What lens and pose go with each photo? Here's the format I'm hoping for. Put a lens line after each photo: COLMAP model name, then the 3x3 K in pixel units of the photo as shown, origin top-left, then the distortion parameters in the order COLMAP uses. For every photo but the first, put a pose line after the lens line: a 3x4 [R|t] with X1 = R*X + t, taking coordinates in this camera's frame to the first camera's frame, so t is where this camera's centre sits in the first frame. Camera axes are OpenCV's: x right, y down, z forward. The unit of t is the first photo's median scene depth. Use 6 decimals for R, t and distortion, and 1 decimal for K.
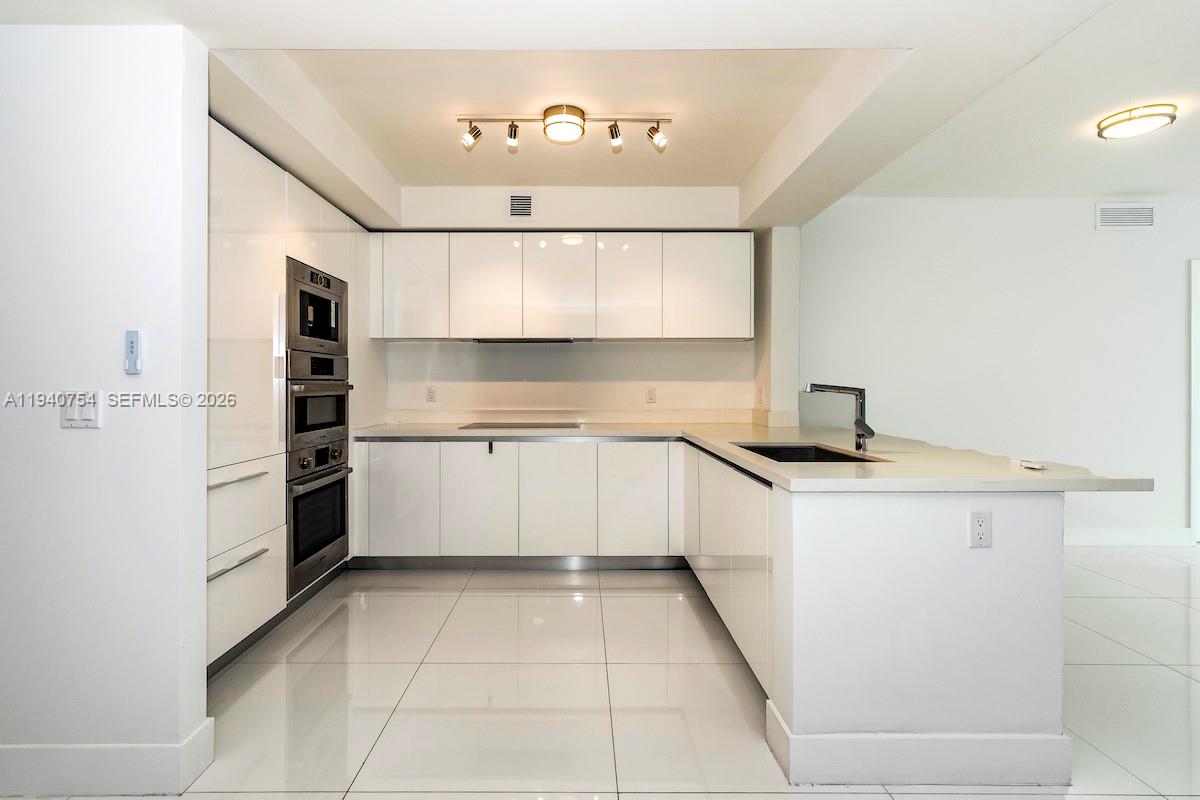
lens RADIAL K [[589.4, 0, 600.0], [0, 589.4, 389.0], [0, 0, 1]] dist [0.000189, 0.000087]
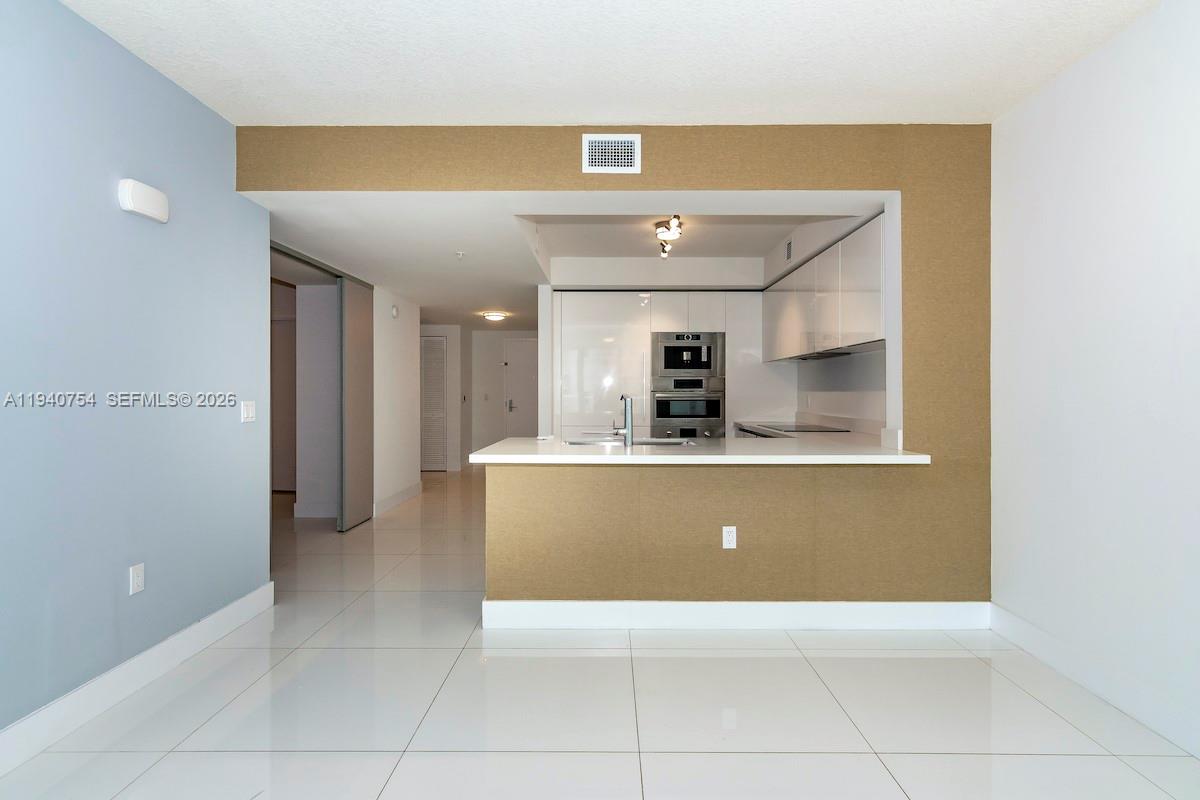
lens RADIAL K [[584.3, 0, 600.0], [0, 584.3, 400.0], [0, 0, 1]] dist [0.001772, 0.000319]
pose [[-0.025671, 0.015052, -0.999557, 1.441487], [-0.006475, 0.999863, 0.015223, -0.015174], [0.999649, 0.006863, -0.025570, 0.805205]]
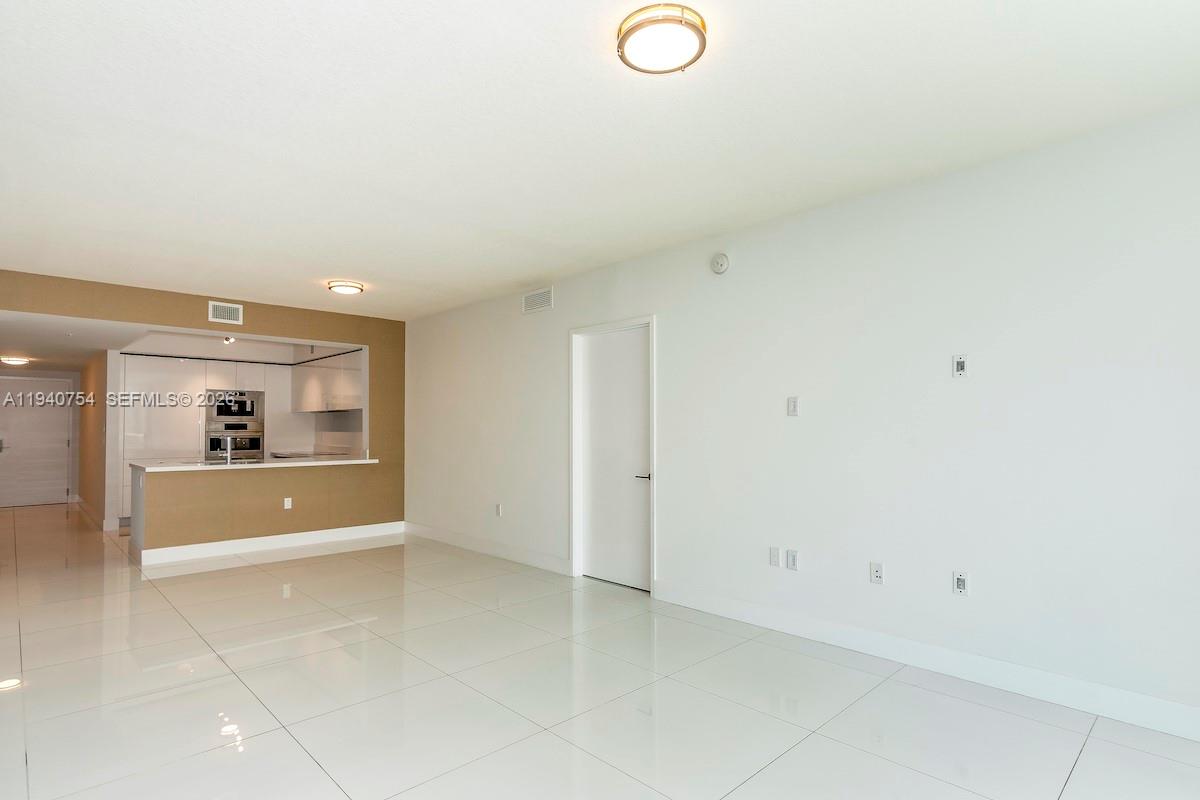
lens RADIAL K [[601.9, 0, 593.1], [0, 601.9, 407.6], [0, 0, 1]] dist [-0.002105, -0.000136]
pose [[0.685270, -0.024635, -0.727872, 2.717180], [-0.004650, 0.999259, -0.038198, -0.030306], [0.728274, 0.029561, 0.684648, 0.331737]]
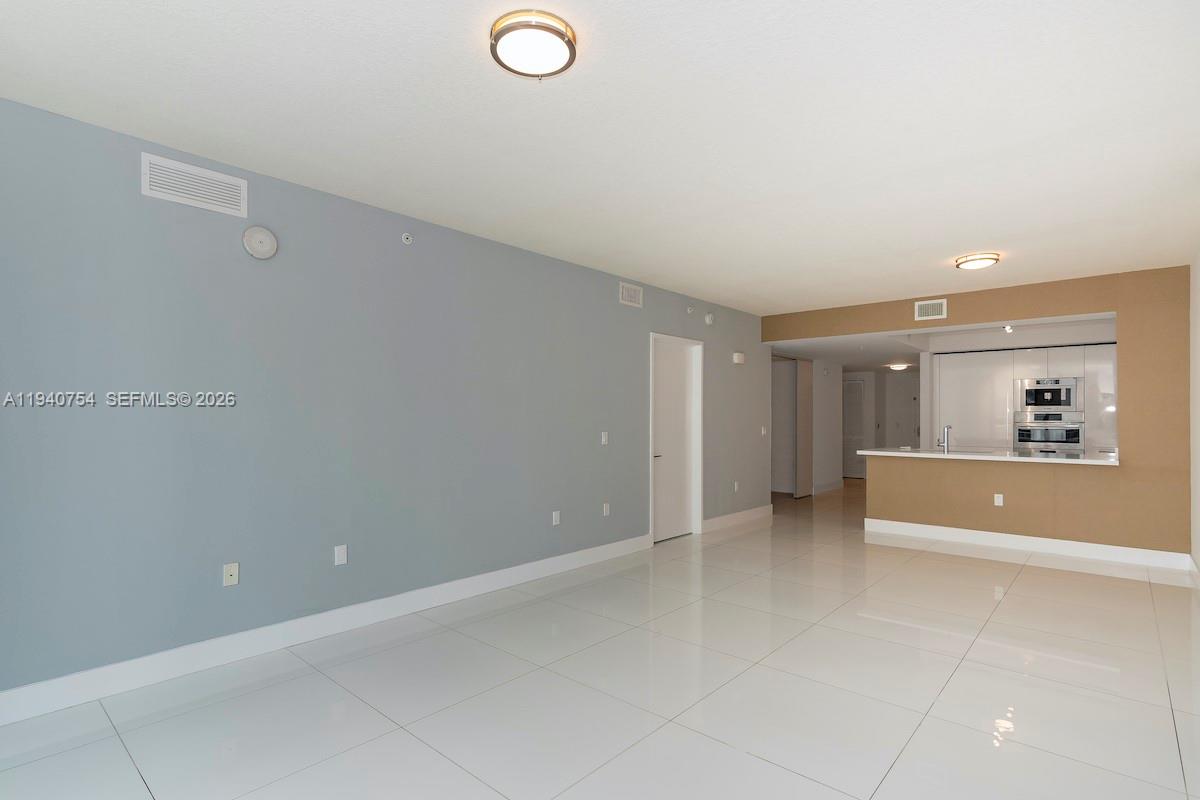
lens RADIAL K [[588.0, 0, 600.5], [0, 588.0, 410.0], [0, 0, 1]] dist [-0.000026, 0.000571]
pose [[-0.666168, -0.009212, -0.745745, 2.738308], [-0.006183, 0.999958, -0.006828, -0.042527], [0.745776, 0.000063, -0.666196, 1.300466]]
